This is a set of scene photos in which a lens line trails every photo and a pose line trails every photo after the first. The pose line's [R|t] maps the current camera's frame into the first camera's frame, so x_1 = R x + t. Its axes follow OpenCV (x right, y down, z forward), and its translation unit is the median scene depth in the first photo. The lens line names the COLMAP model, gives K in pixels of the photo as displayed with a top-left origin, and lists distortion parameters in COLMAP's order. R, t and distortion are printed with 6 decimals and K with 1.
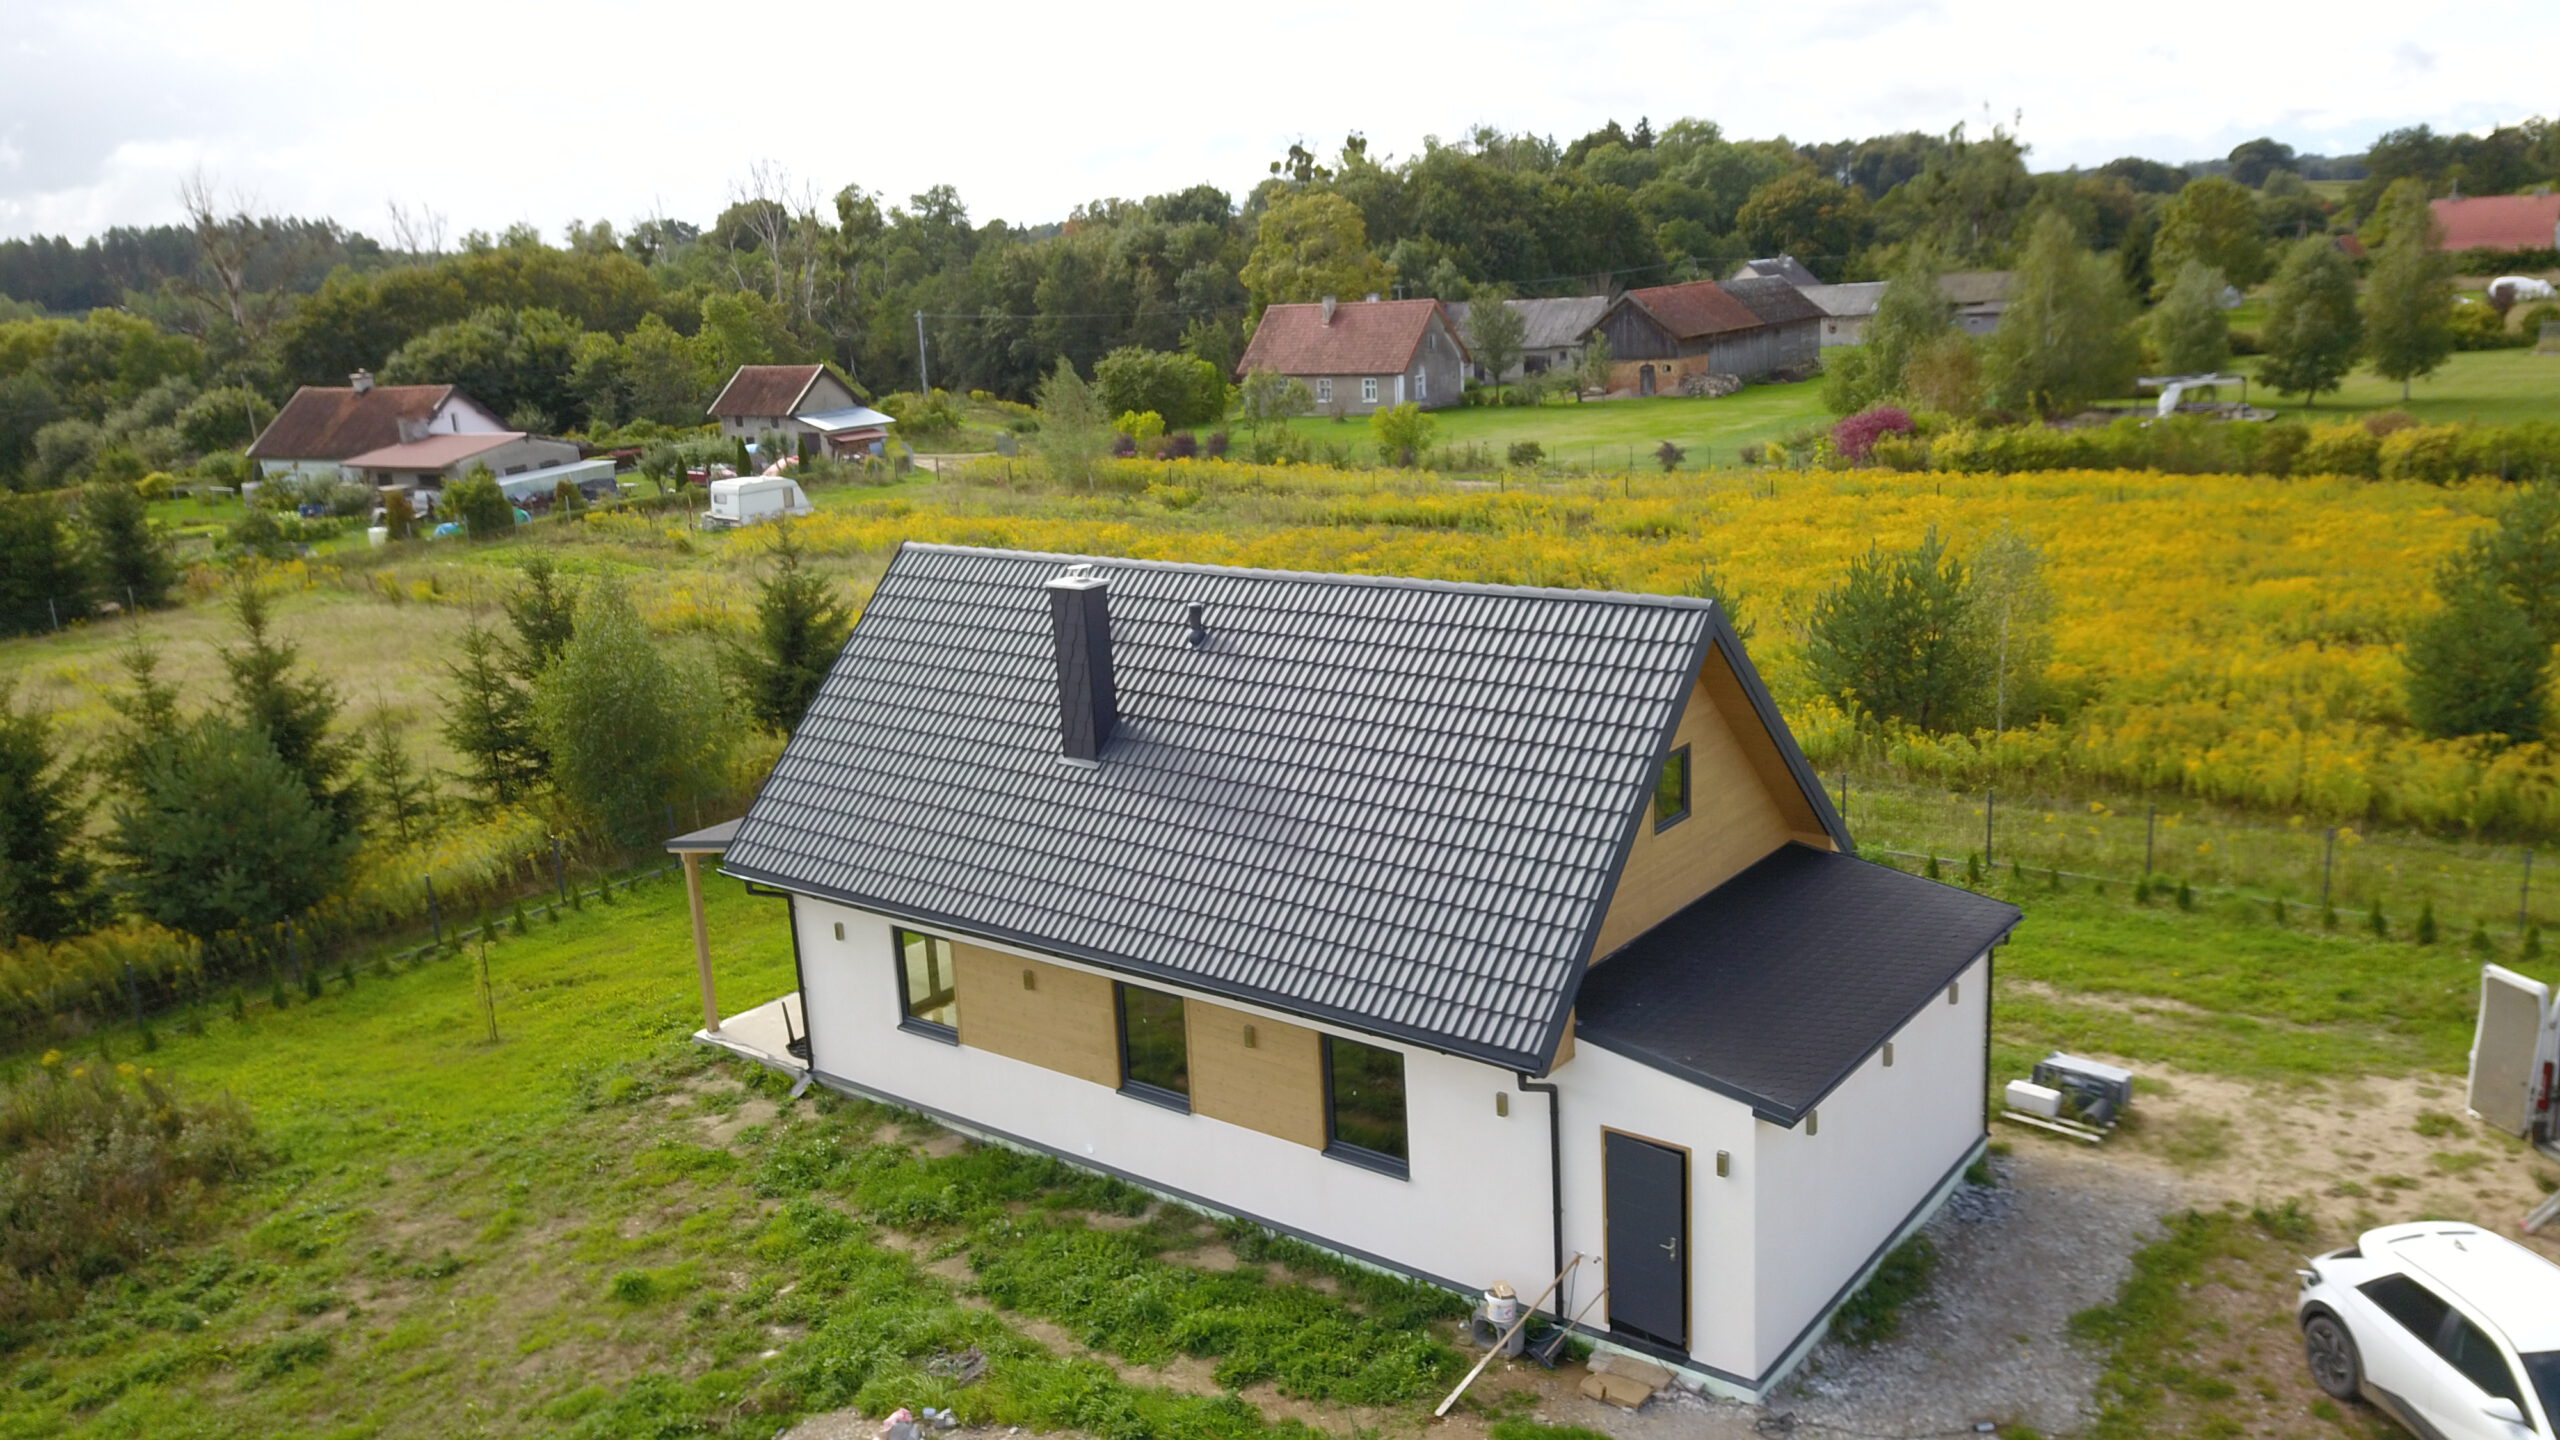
lens RADIAL K [[1957.9, 0, 1271.9], [0, 1957.9, 719.8], [0, 0, 1]] dist [-0.000227, -0.000602]
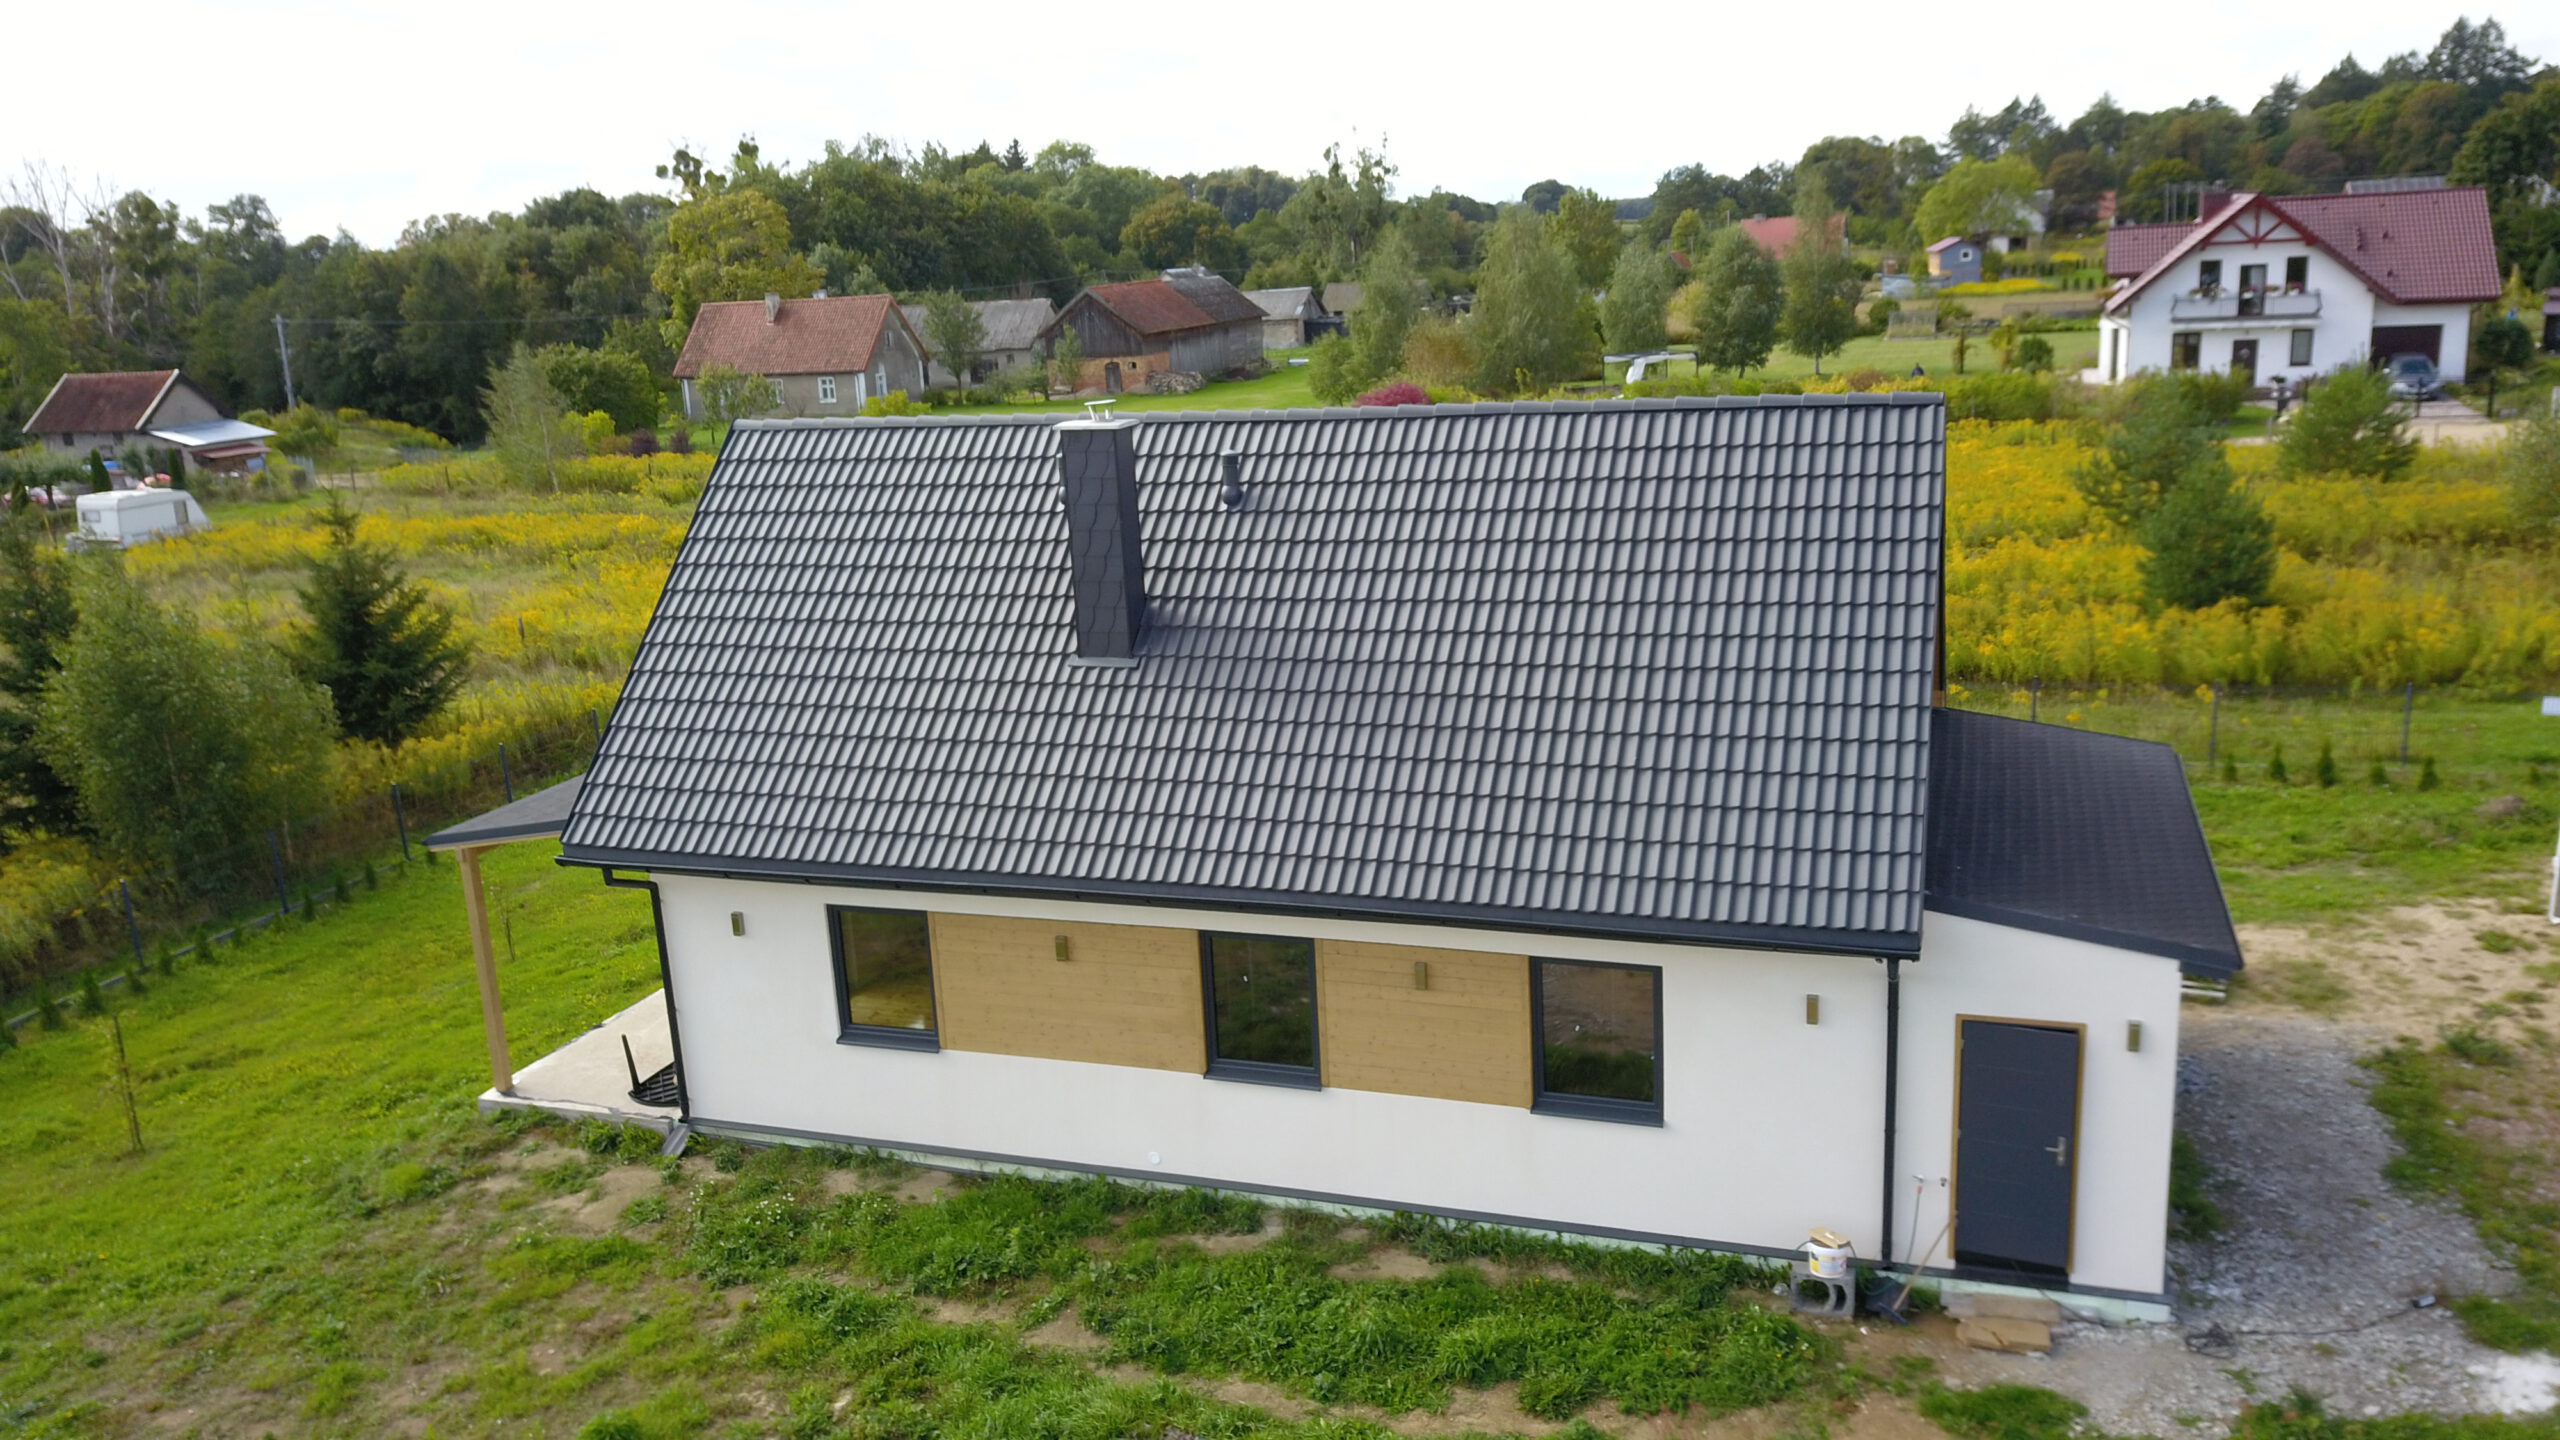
lens RADIAL K [[1957.9, 0, 1271.9], [0, 1957.9, 719.8], [0, 0, 1]] dist [-0.000227, -0.000602]
pose [[0.948344, -0.068685, 0.309720, -0.235121], [0.073861, 0.997256, -0.005004, 0.045603], [-0.308526, 0.027622, 0.950815, 0.208448]]
